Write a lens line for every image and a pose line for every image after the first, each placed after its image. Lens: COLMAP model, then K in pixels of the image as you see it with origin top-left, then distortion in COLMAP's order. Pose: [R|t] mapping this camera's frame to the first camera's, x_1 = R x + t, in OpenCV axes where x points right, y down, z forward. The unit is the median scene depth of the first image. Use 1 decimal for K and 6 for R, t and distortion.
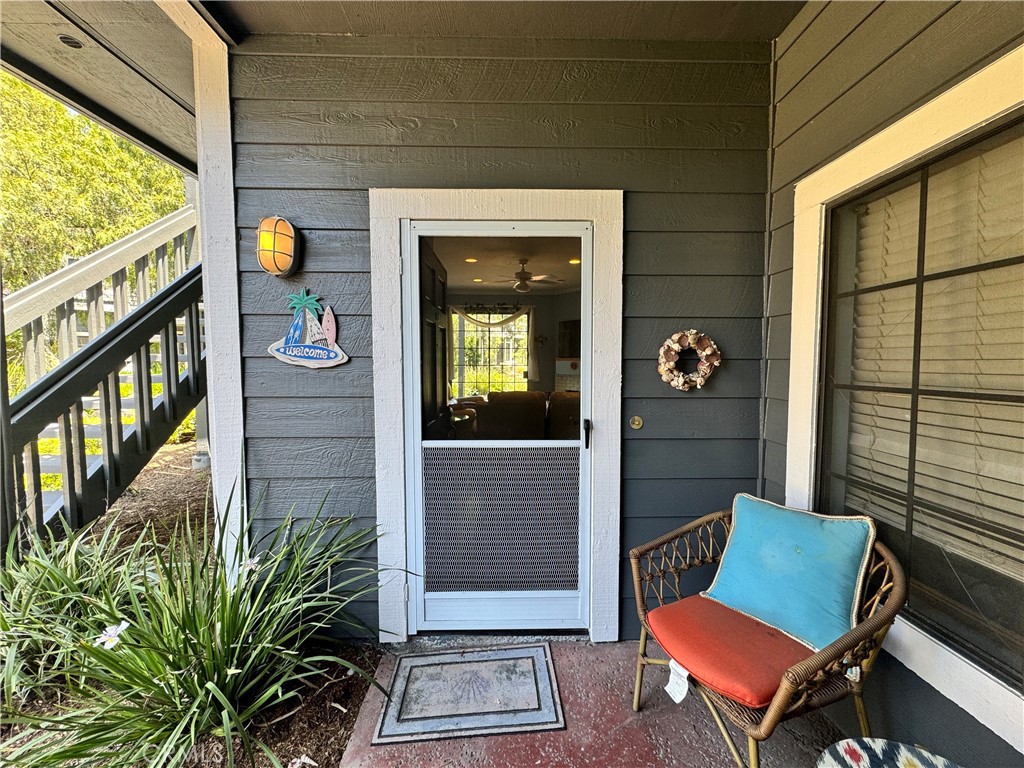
lens RADIAL K [[407.5, 0, 512.9], [0, 407.5, 383.1], [0, 0, 1]] dist [-0.002355, 0.000208]
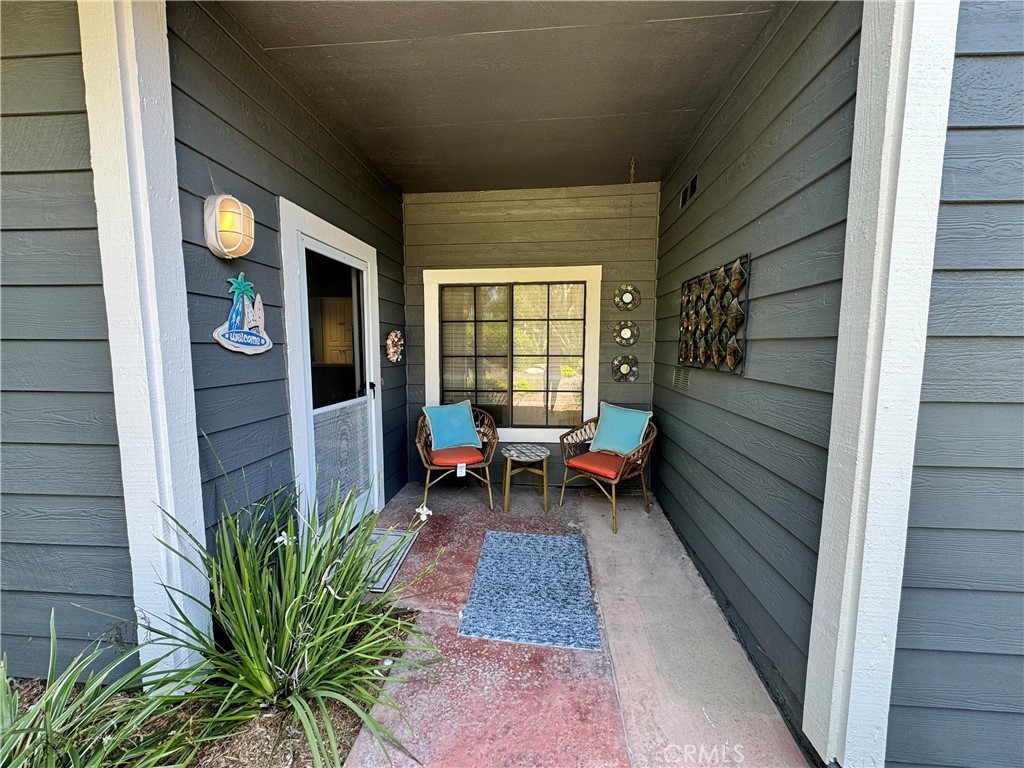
lens RADIAL K [[407.5, 0, 512.9], [0, 407.5, 383.1], [0, 0, 1]] dist [-0.002355, 0.000208]
pose [[0.111226, -0.090227, 0.989691, -1.432177], [0.052425, 0.995016, 0.084821, -0.017298], [-0.992411, 0.042450, 0.115402, 0.238886]]
